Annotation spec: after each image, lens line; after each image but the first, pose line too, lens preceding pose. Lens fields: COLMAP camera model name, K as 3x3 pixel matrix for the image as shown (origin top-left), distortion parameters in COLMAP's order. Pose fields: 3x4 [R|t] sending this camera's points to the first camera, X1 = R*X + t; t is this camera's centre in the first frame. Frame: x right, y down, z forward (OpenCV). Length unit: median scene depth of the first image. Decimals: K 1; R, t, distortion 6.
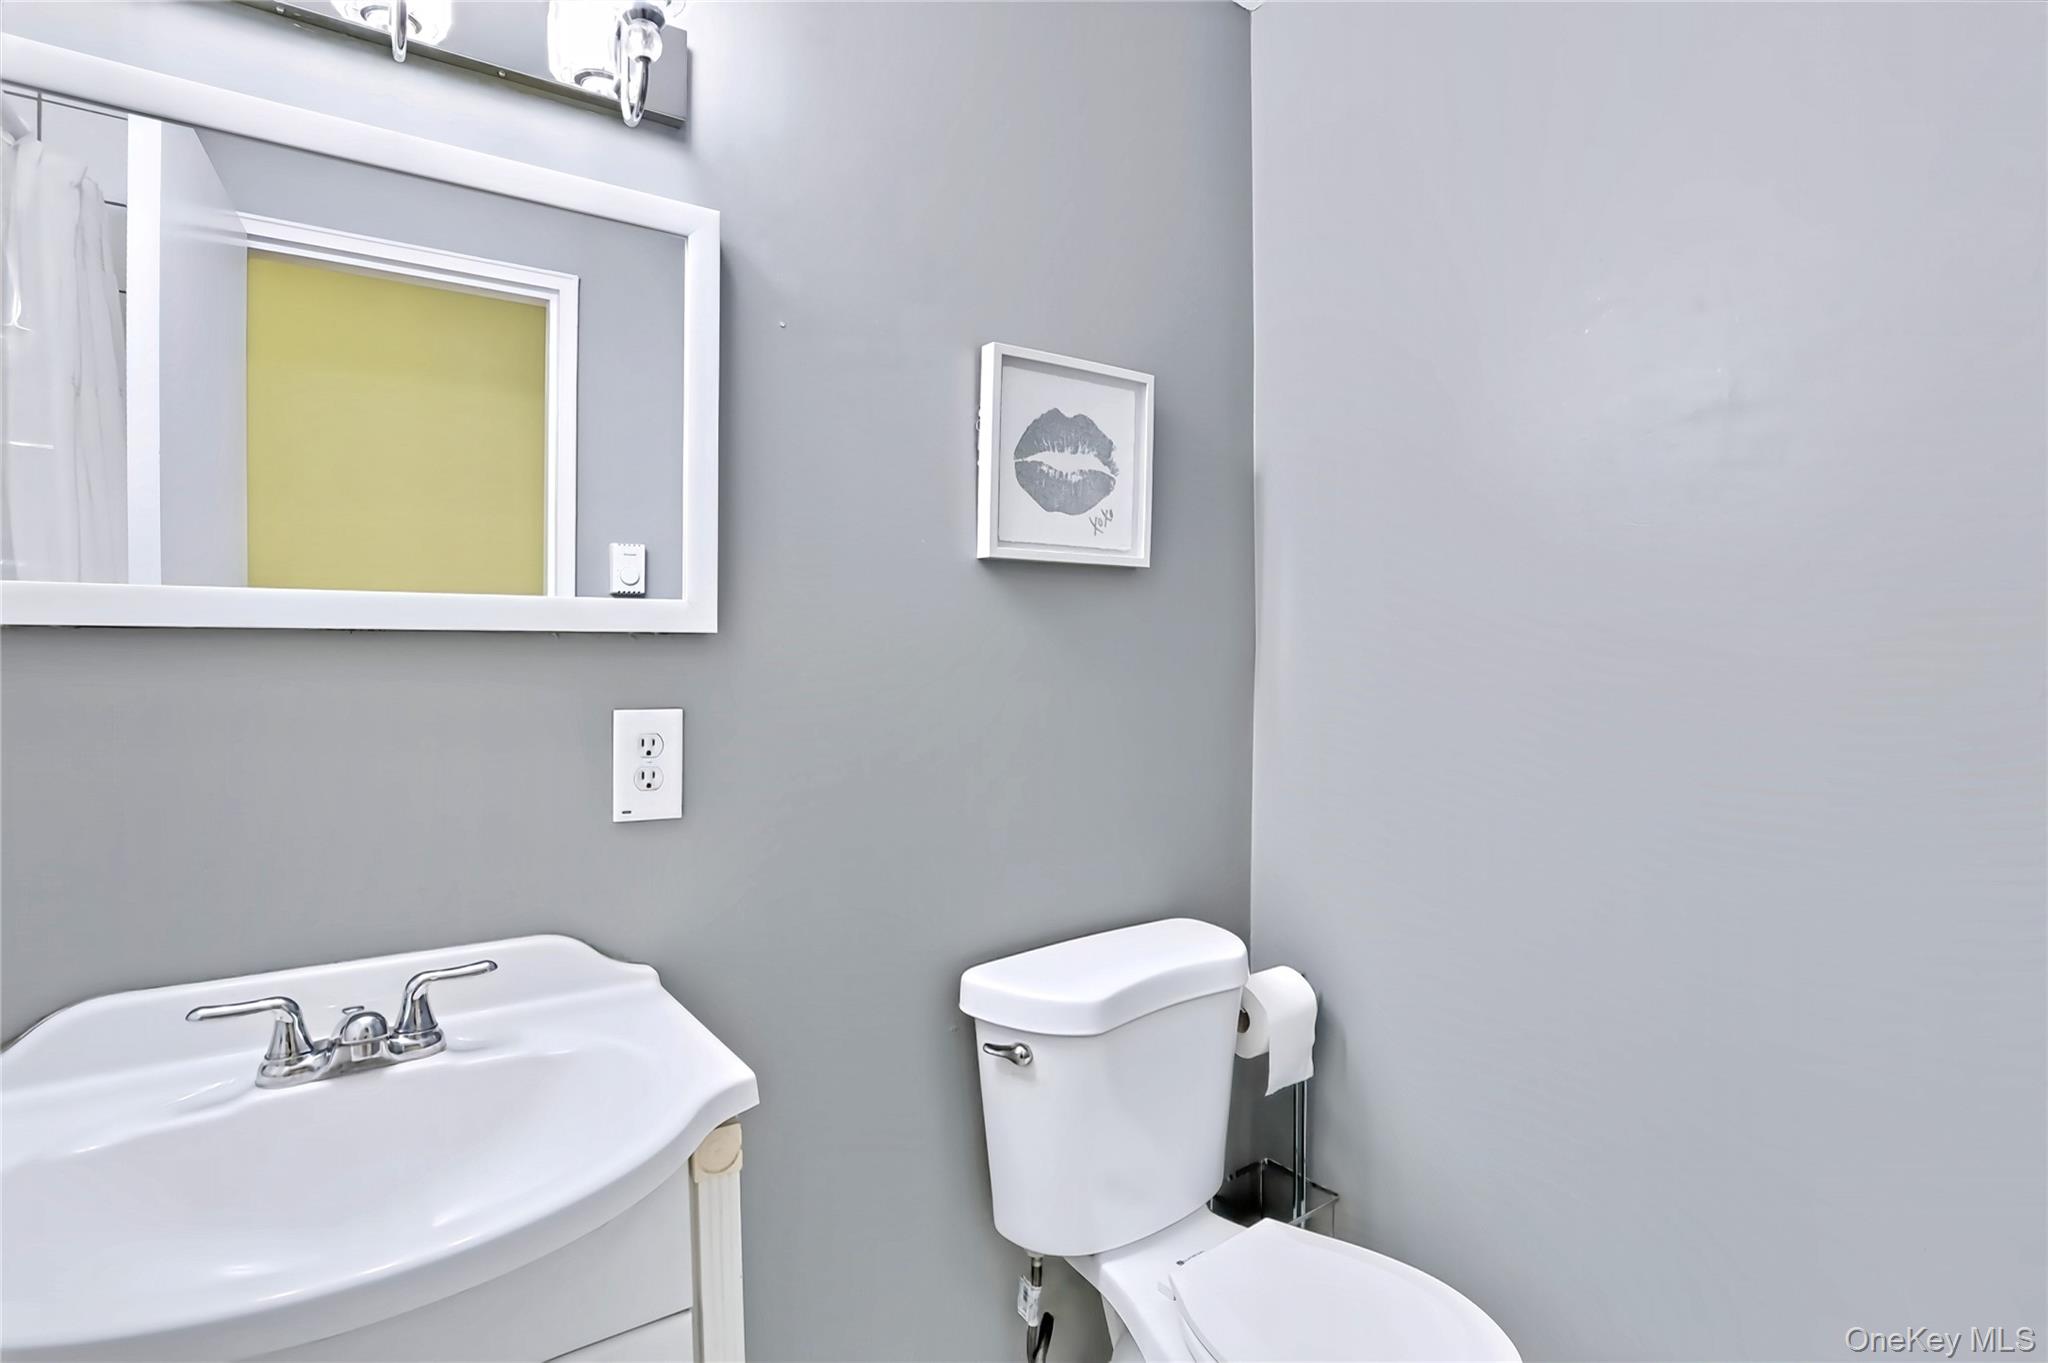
lens RADIAL K [[1050.6, 0, 1022.9], [0, 1050.6, 681.1], [0, 0, 1]] dist [0.022296, 0.006127]
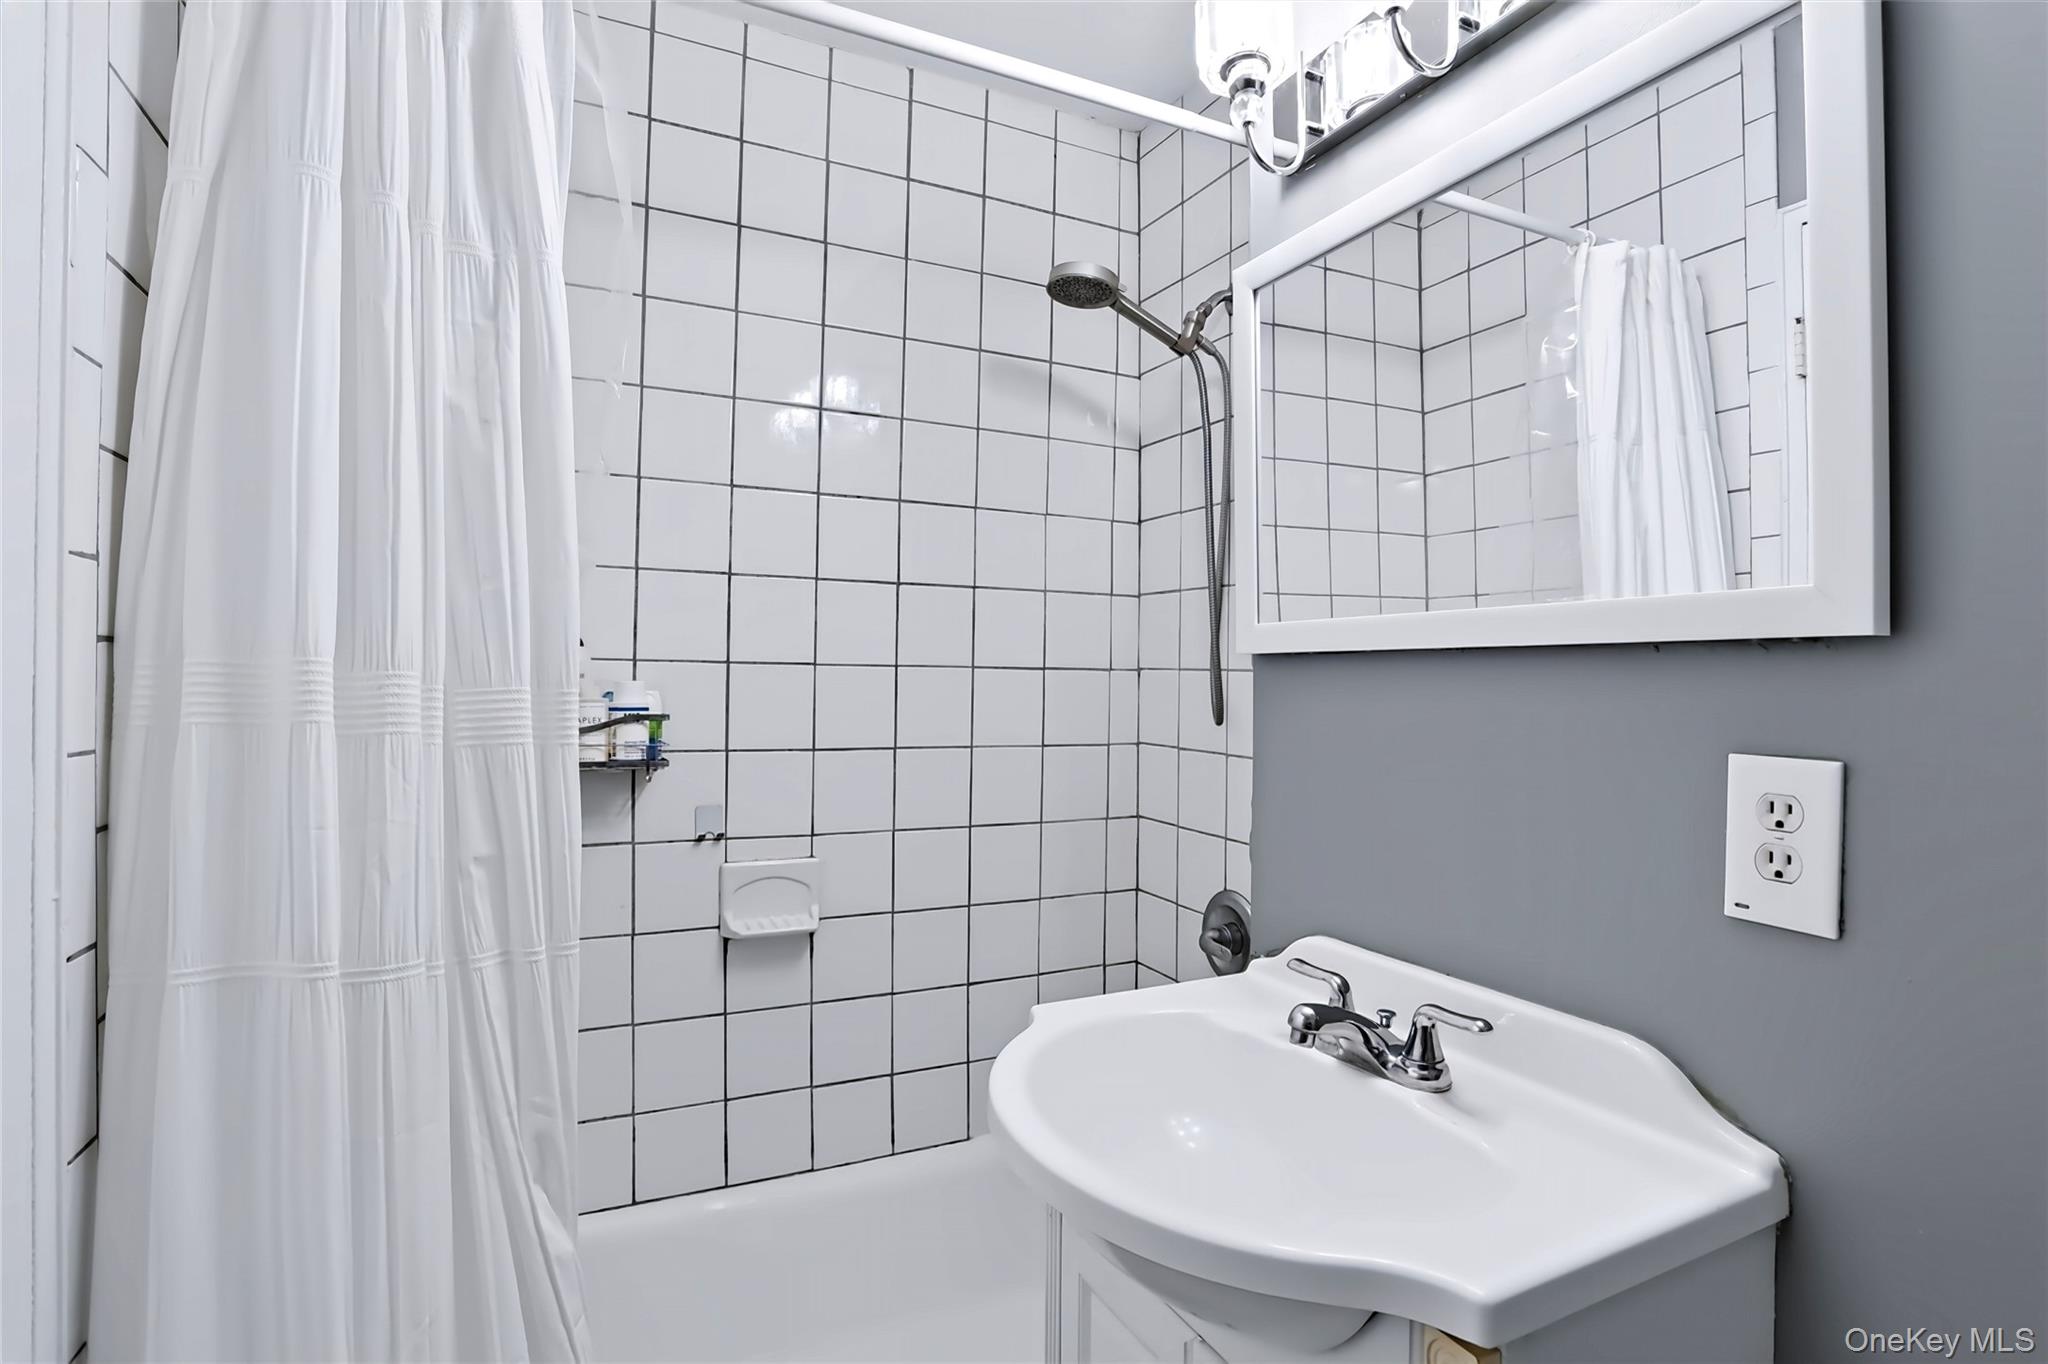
lens RADIAL K [[1050.6, 0, 1021.8], [0, 1050.6, 660.8], [0, 0, 1]] dist [0.022296, 0.006127]
pose [[-0.155398, -0.005254, -0.987838, 0.369033], [-0.014301, 0.999893, -0.003069, -0.024150], [0.987748, 0.013650, -0.155456, 0.641100]]
